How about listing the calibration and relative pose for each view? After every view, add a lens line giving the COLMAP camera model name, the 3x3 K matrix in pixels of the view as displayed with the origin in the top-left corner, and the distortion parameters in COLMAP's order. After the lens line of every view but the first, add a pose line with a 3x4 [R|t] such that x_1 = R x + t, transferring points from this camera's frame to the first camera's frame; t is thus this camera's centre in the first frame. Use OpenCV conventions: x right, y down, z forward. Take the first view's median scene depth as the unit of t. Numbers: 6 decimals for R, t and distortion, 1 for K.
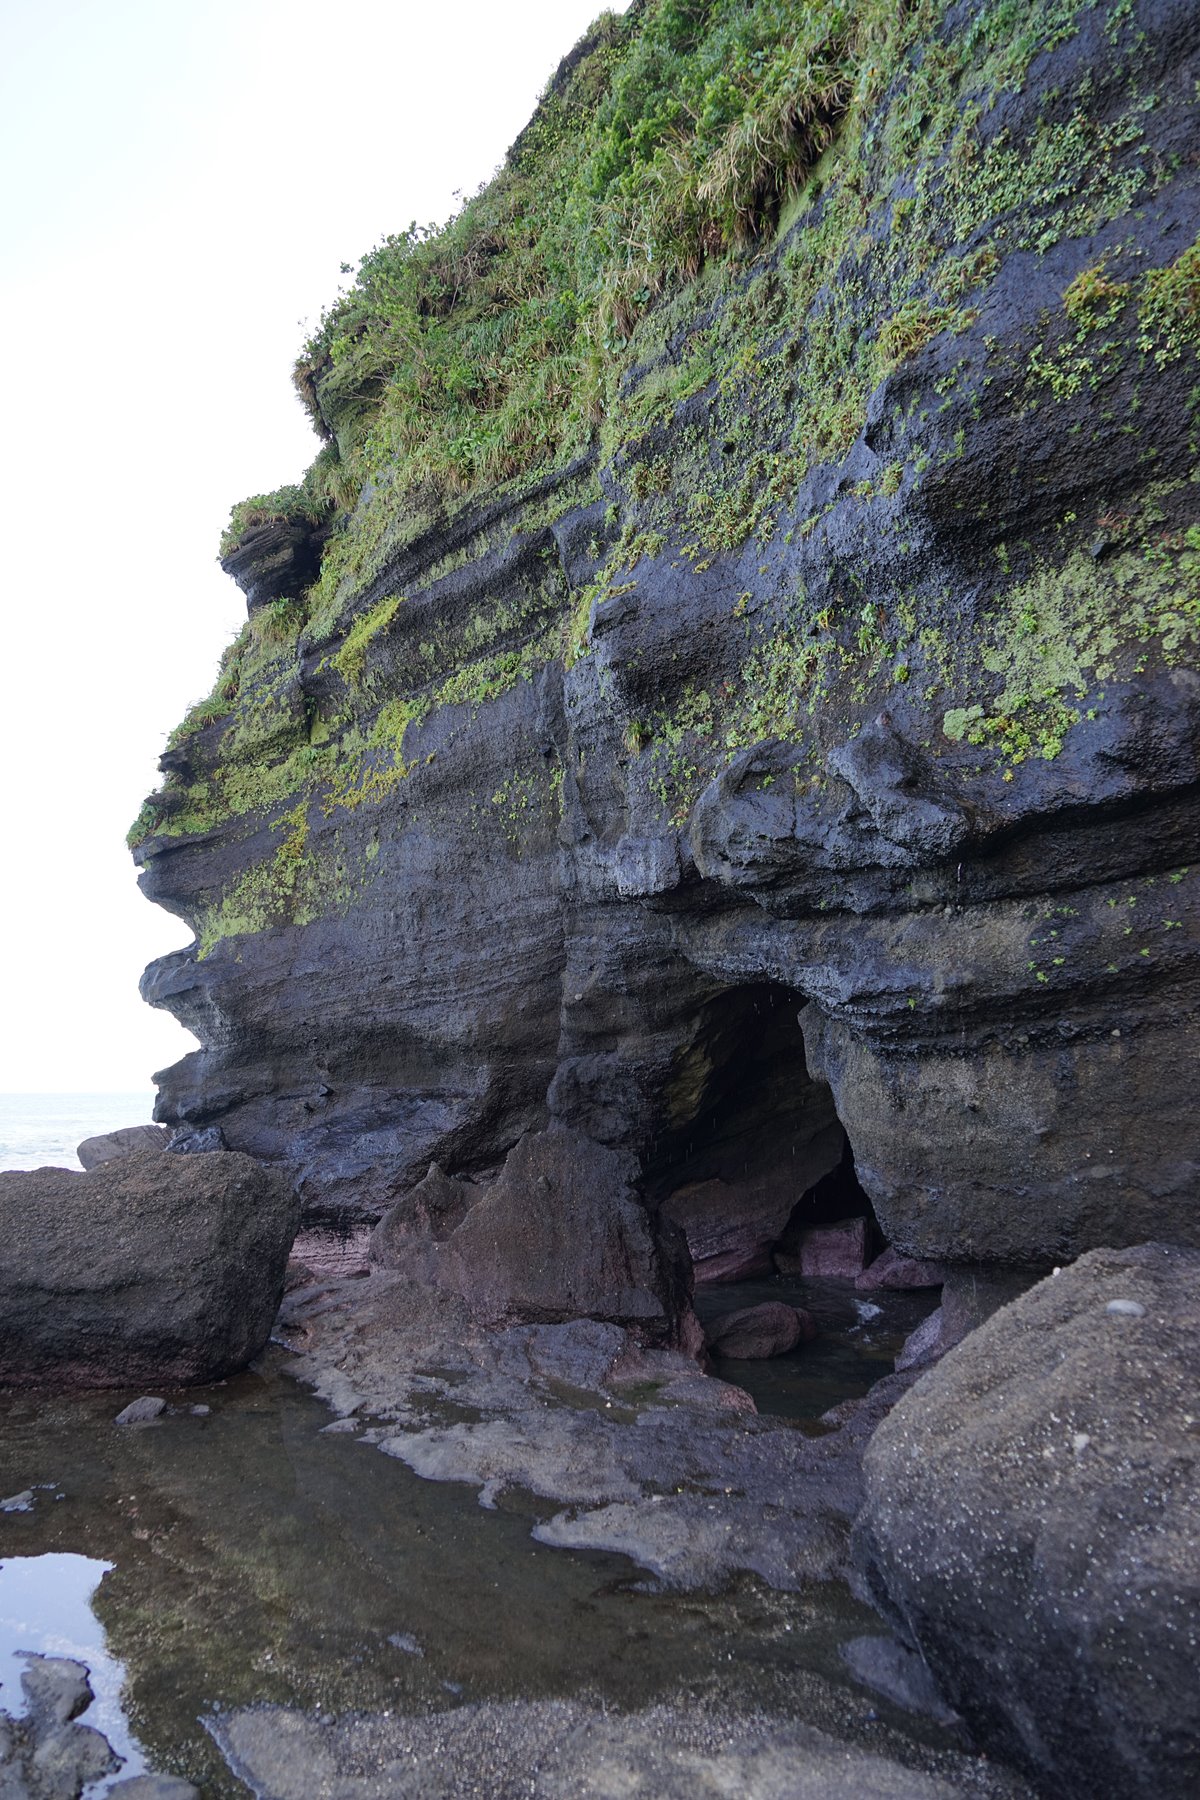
lens RADIAL K [[1200.2, 0, 597.6], [0, 1200.2, 898.4], [0, 0, 1]] dist [-0.049093, 0.027719]
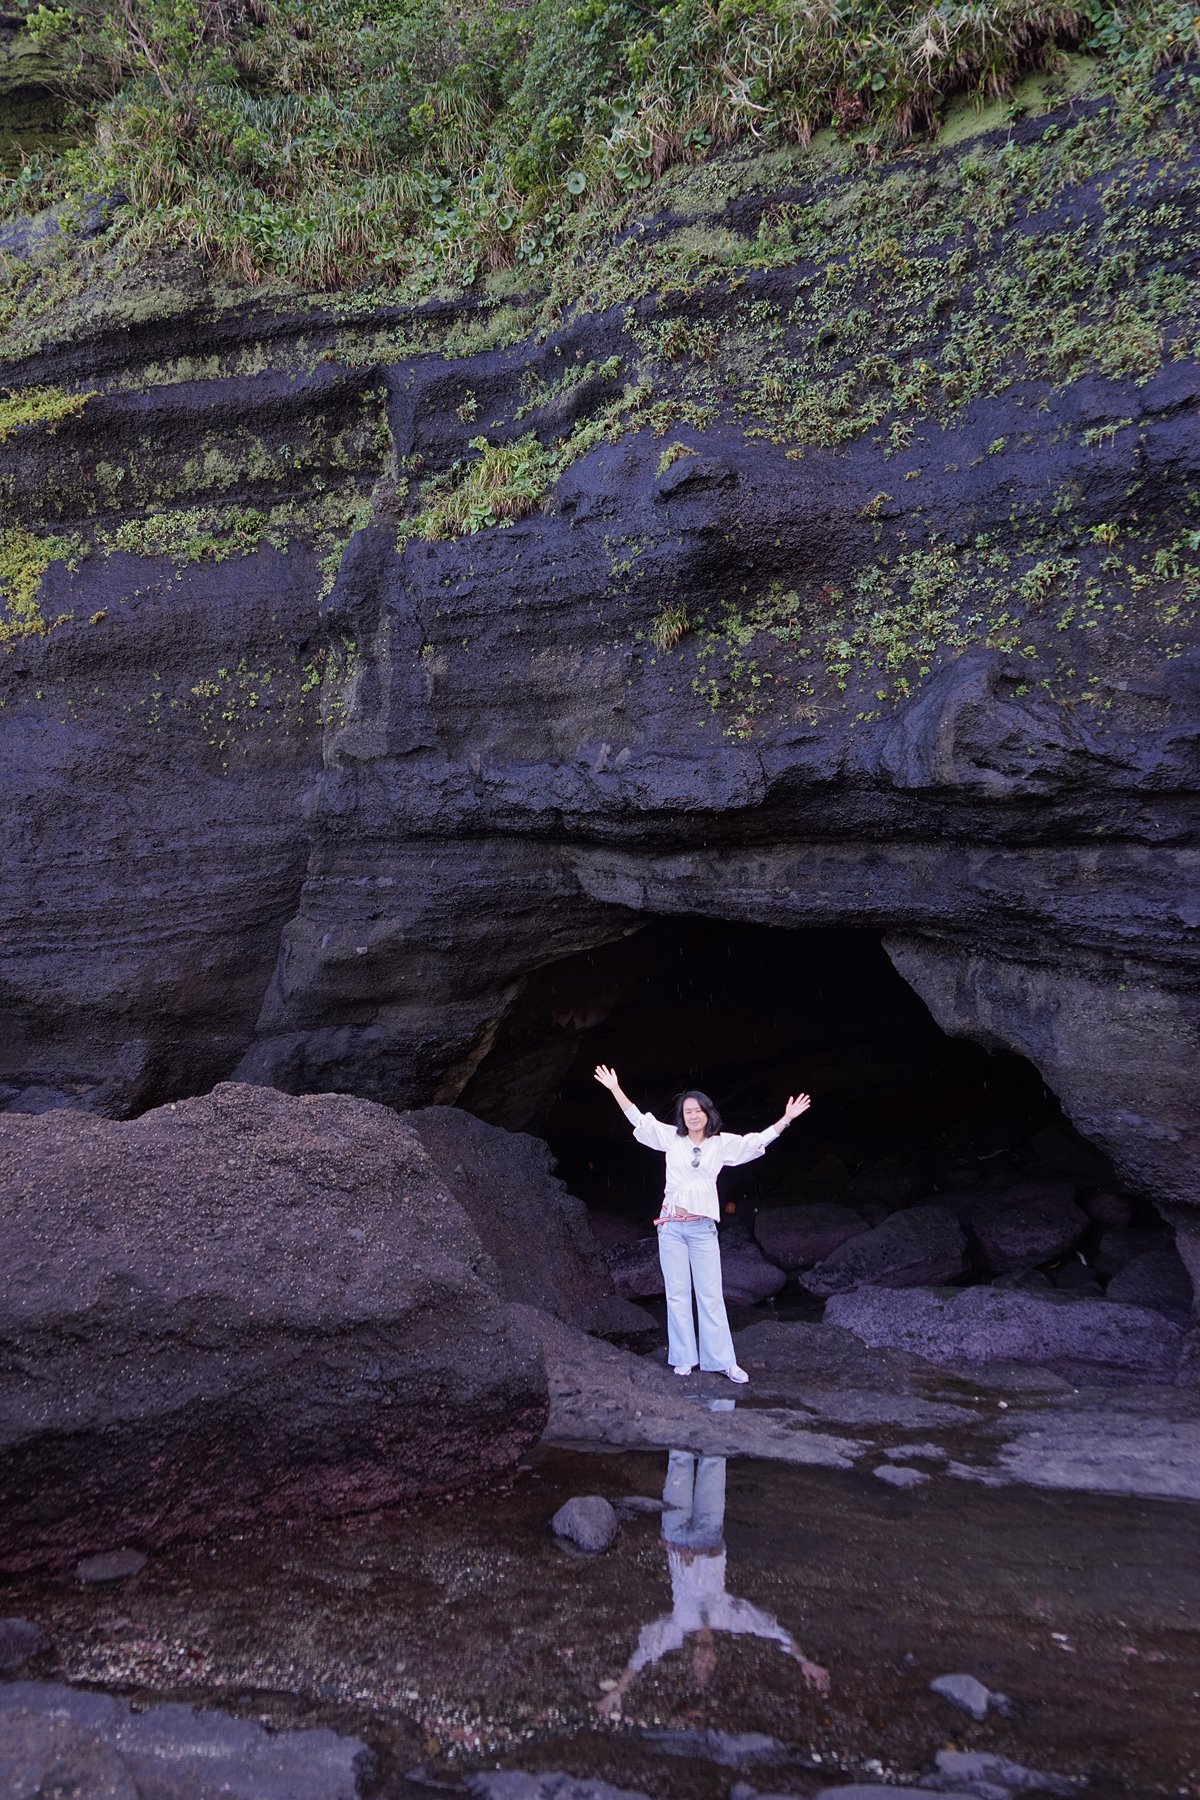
lens RADIAL K [[1200.2, 0, 602.7], [0, 1200.2, 903.5], [0, 0, 1]] dist [-0.049093, 0.027719]
pose [[0.787518, 0.124339, 0.603619, -0.504447], [-0.099959, 0.992238, -0.073978, 0.128128], [-0.608132, -0.002078, 0.793833, 0.381053]]
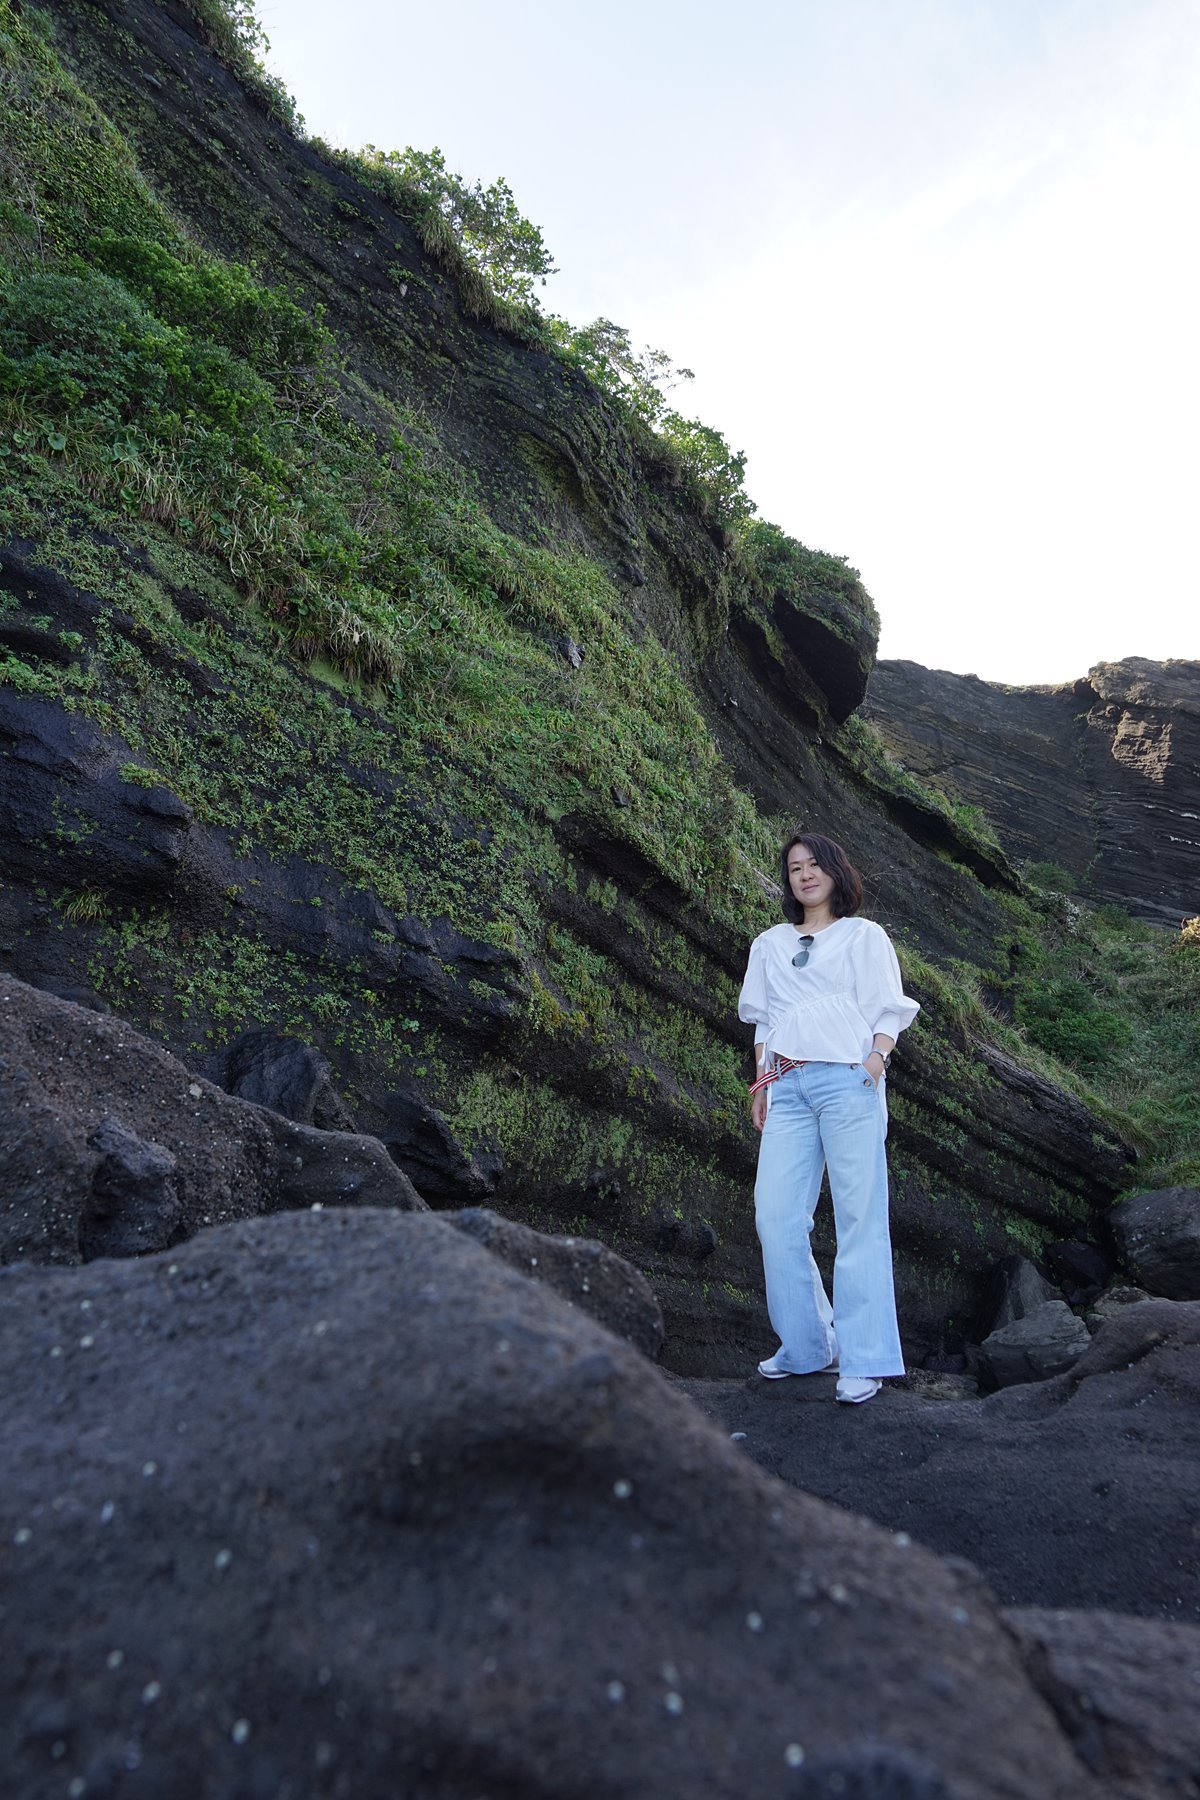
lens RADIAL K [[1200.2, 0, 611.0], [0, 1200.2, 913.7], [0, 0, 1]] dist [-0.049093, 0.027719]
pose [[-0.463774, 0.353685, 0.812294, -0.941687], [-0.121762, 0.882712, -0.453865, 0.250134], [-0.877547, -0.309397, -0.366314, 1.016748]]
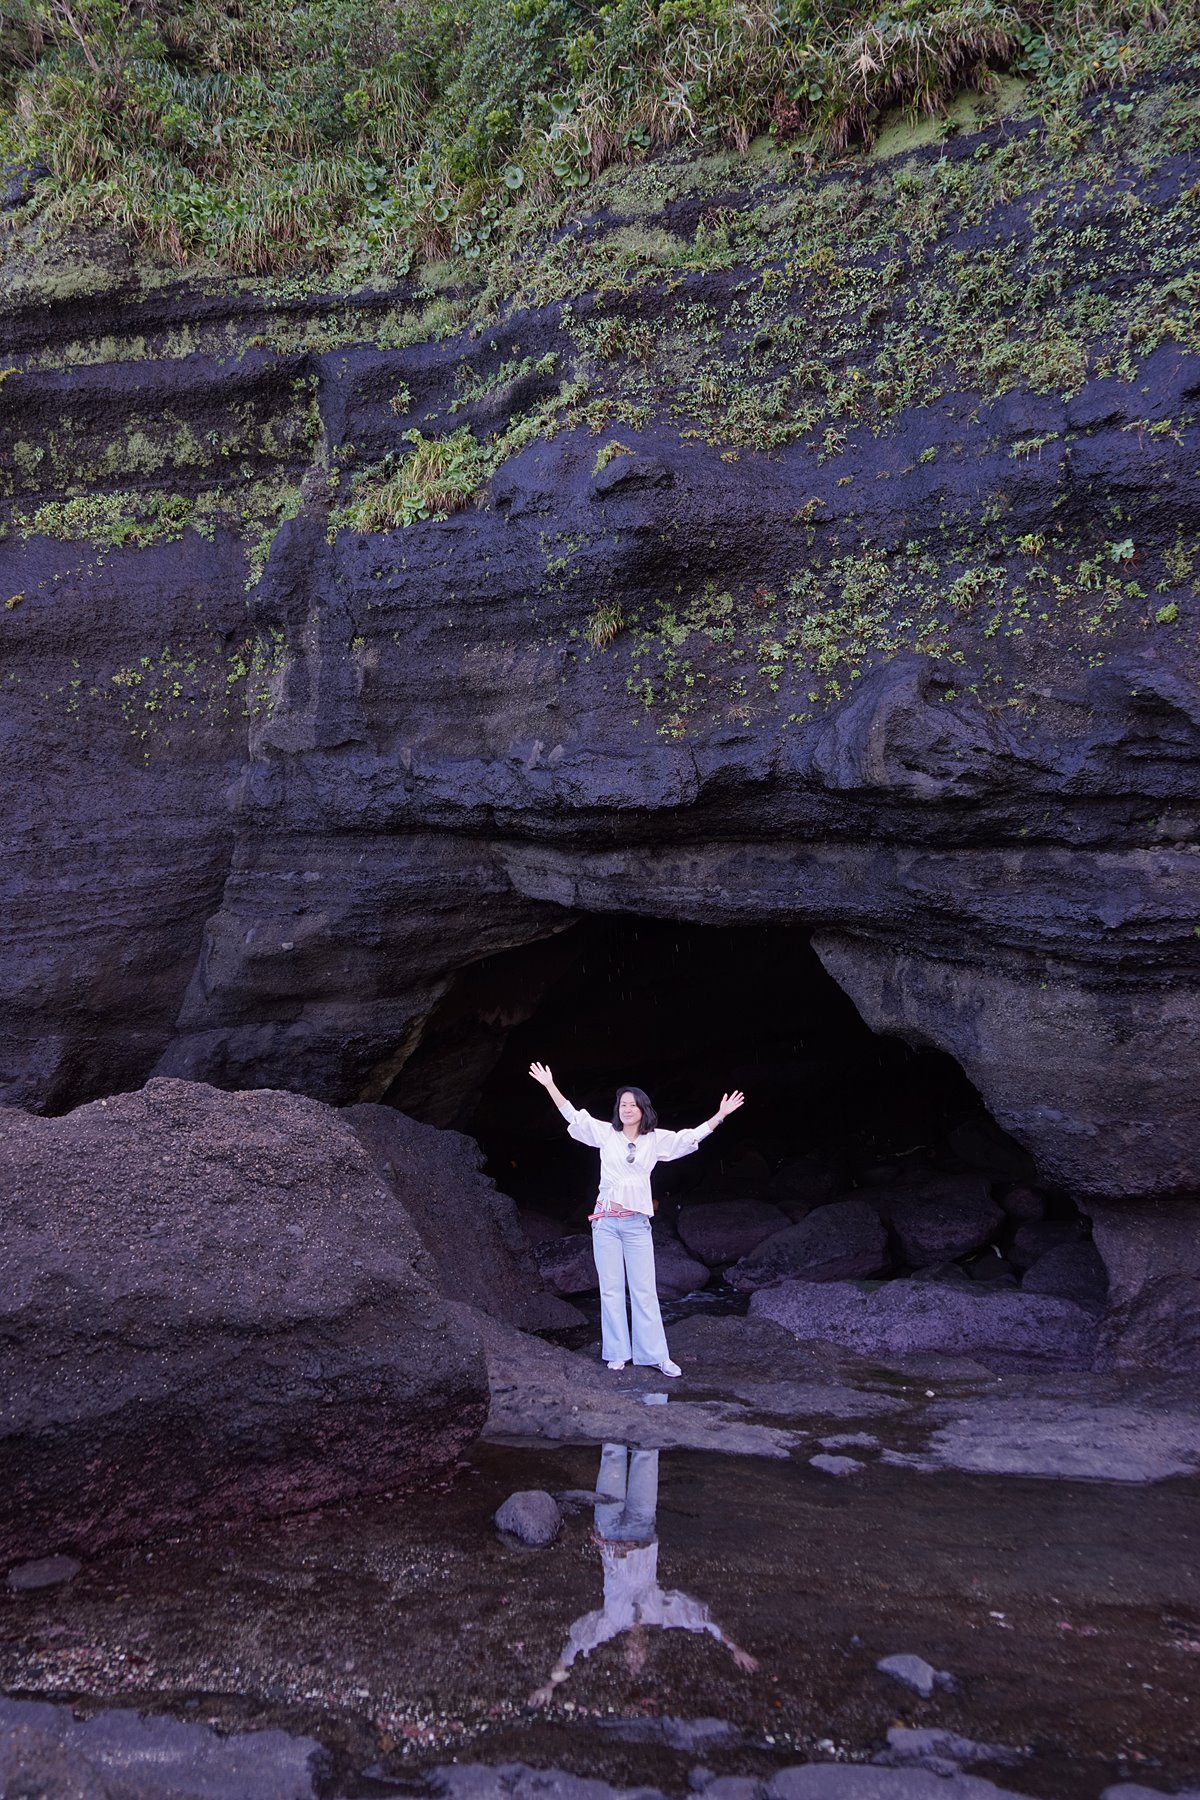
lens RADIAL K [[1200.2, 0, 605.5], [0, 1200.2, 903.9], [0, 0, 1]] dist [-0.049093, 0.027719]
pose [[0.742964, 0.130431, 0.656500, -0.511326], [-0.103509, 0.991420, -0.079831, 0.130445], [-0.661280, -0.008642, 0.750090, 0.385981]]
